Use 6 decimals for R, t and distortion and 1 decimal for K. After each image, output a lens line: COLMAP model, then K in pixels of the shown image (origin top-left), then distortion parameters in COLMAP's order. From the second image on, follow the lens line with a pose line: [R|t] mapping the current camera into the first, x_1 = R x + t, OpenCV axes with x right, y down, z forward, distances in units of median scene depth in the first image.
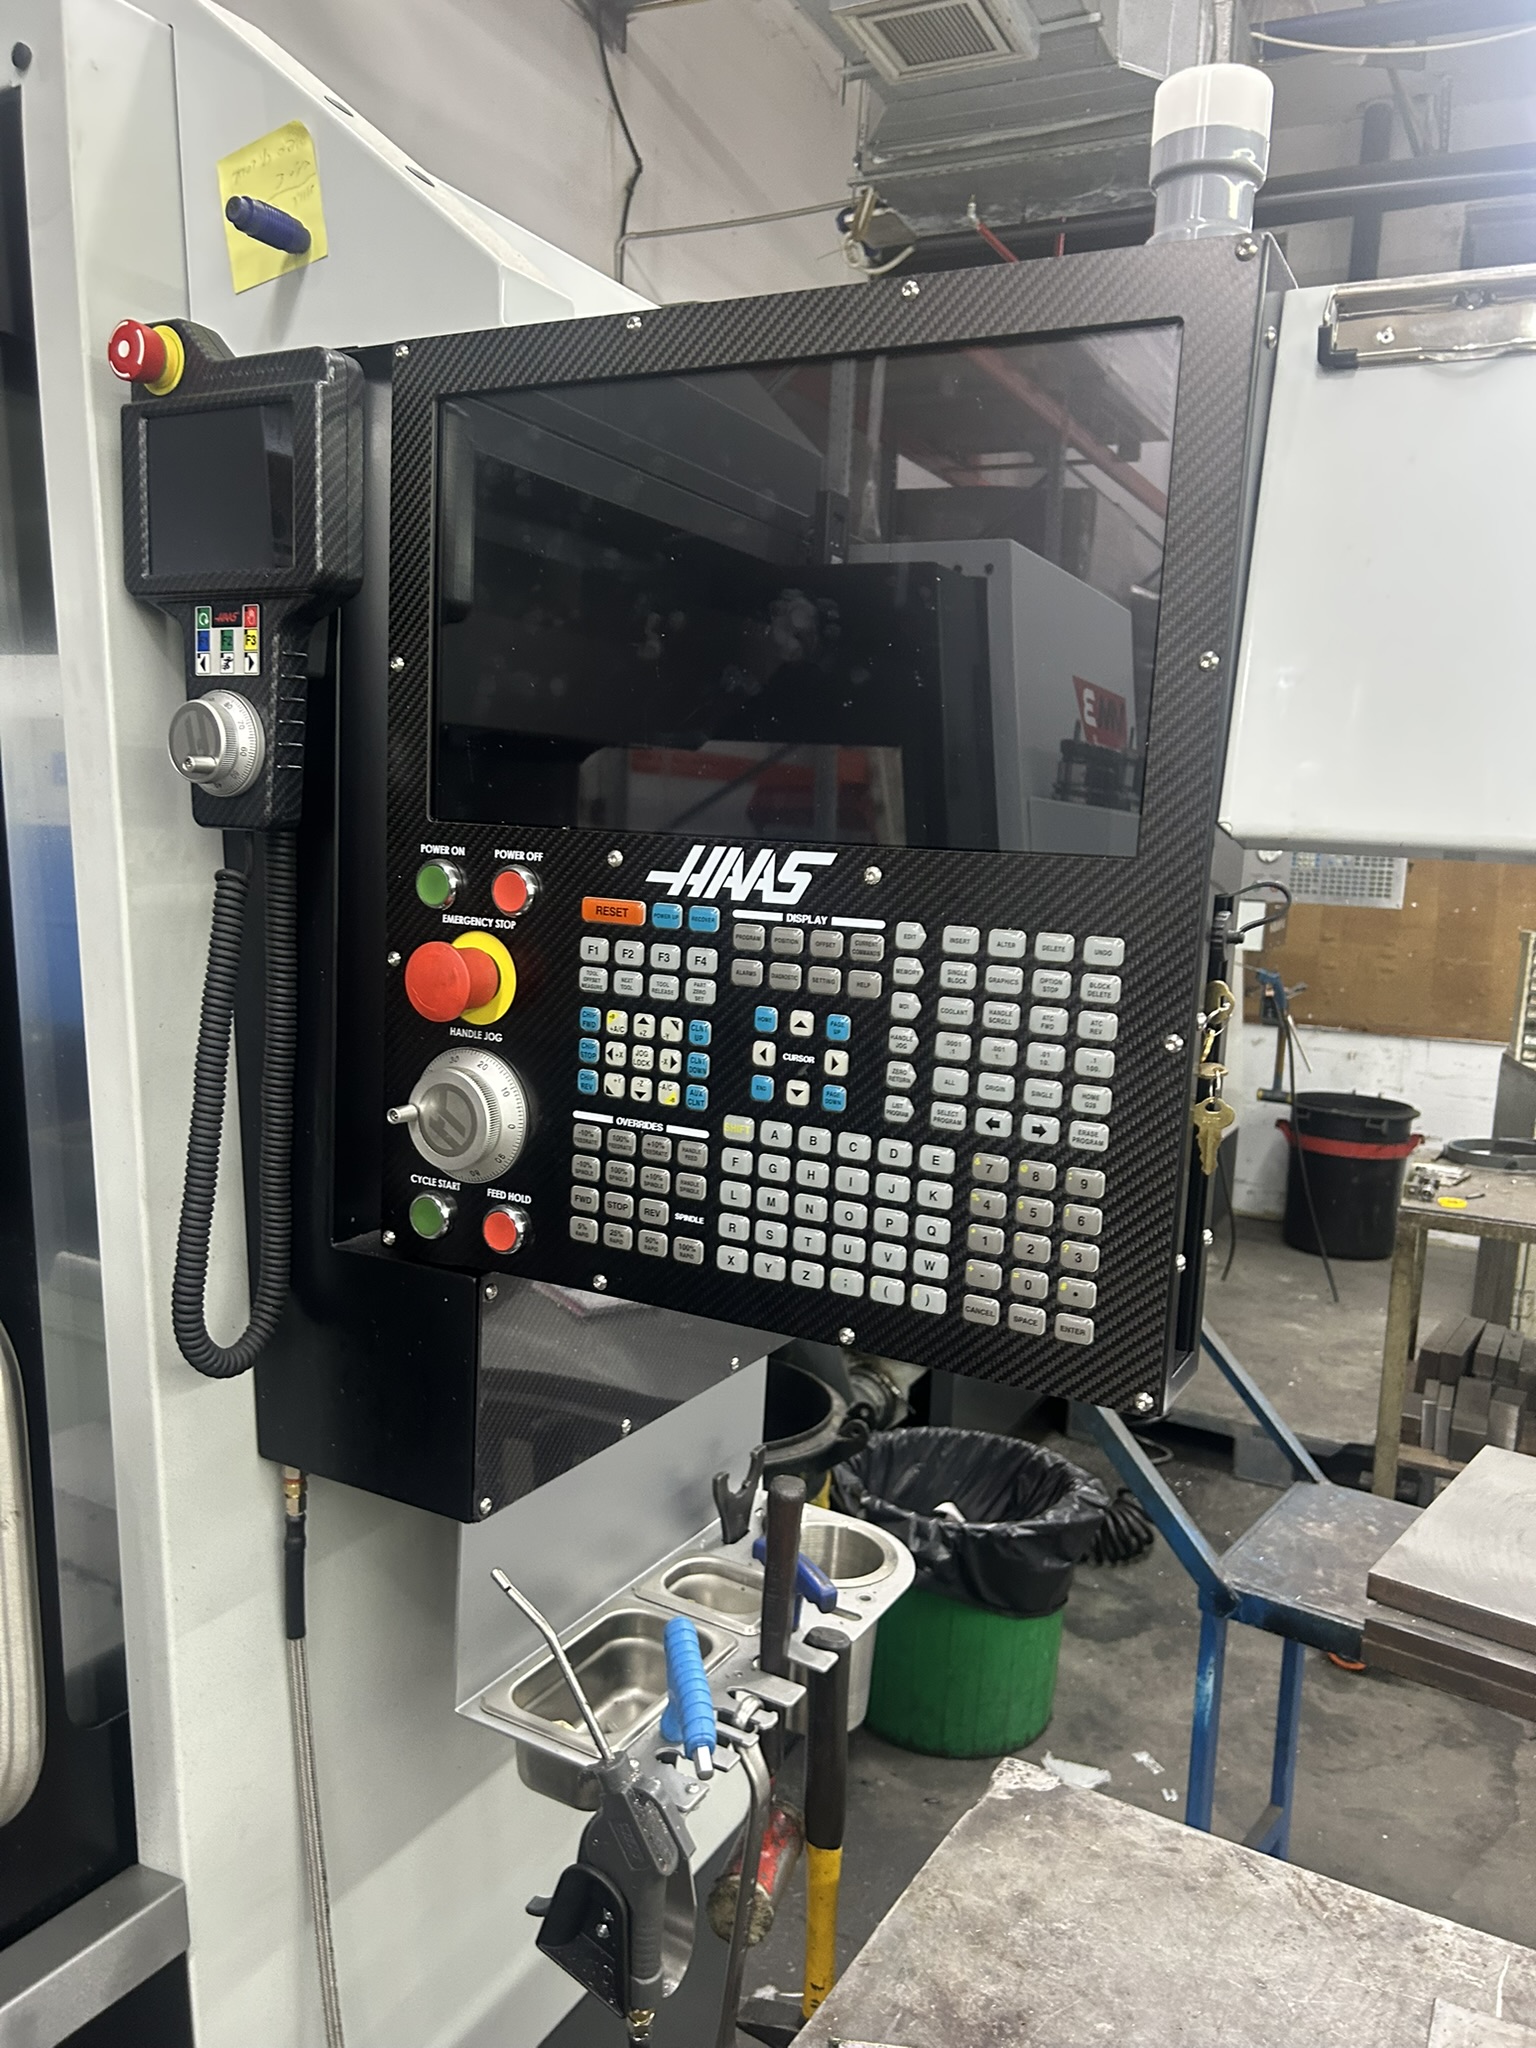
lens RADIAL K [[1561.1, 0, 768.0], [0, 1561.1, 1024.0], [0, 0, 1]] dist [0.101329, -0.114069]
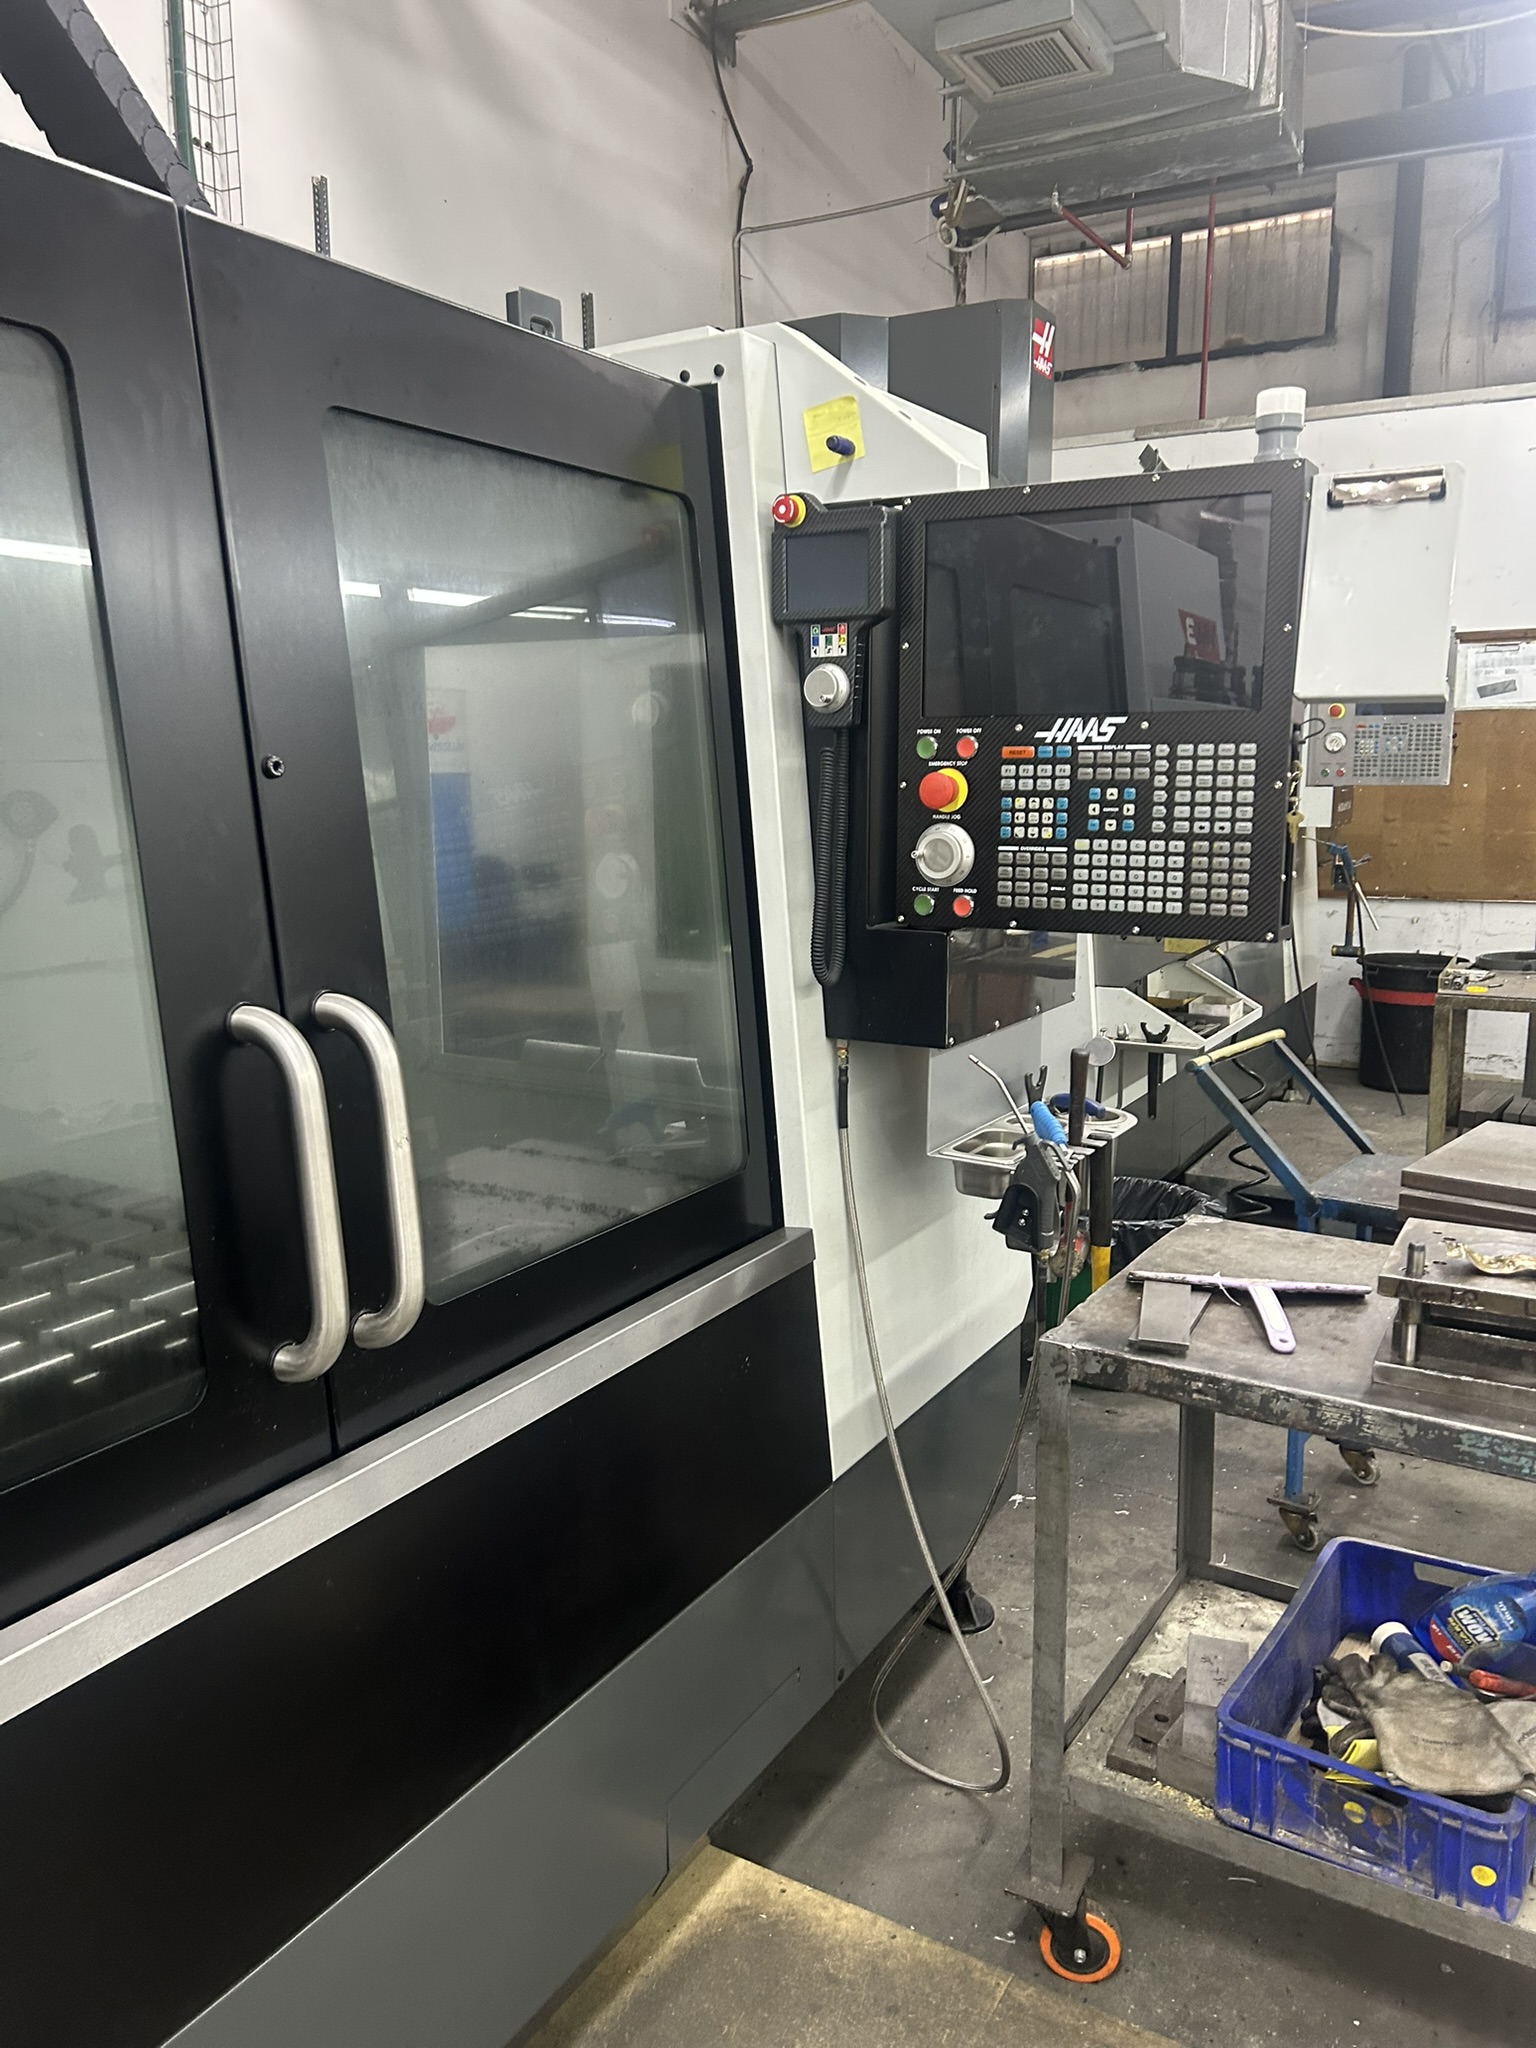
lens RADIAL K [[1572.5, 0, 773.9], [0, 1572.5, 1029.2], [0, 0, 1]] dist [0.096068, -0.098863]
pose [[0.998088, -0.046314, -0.040923, -0.373949], [0.047929, 0.998073, 0.039414, 0.217127], [0.039018, -0.041300, 0.998385, -1.280823]]
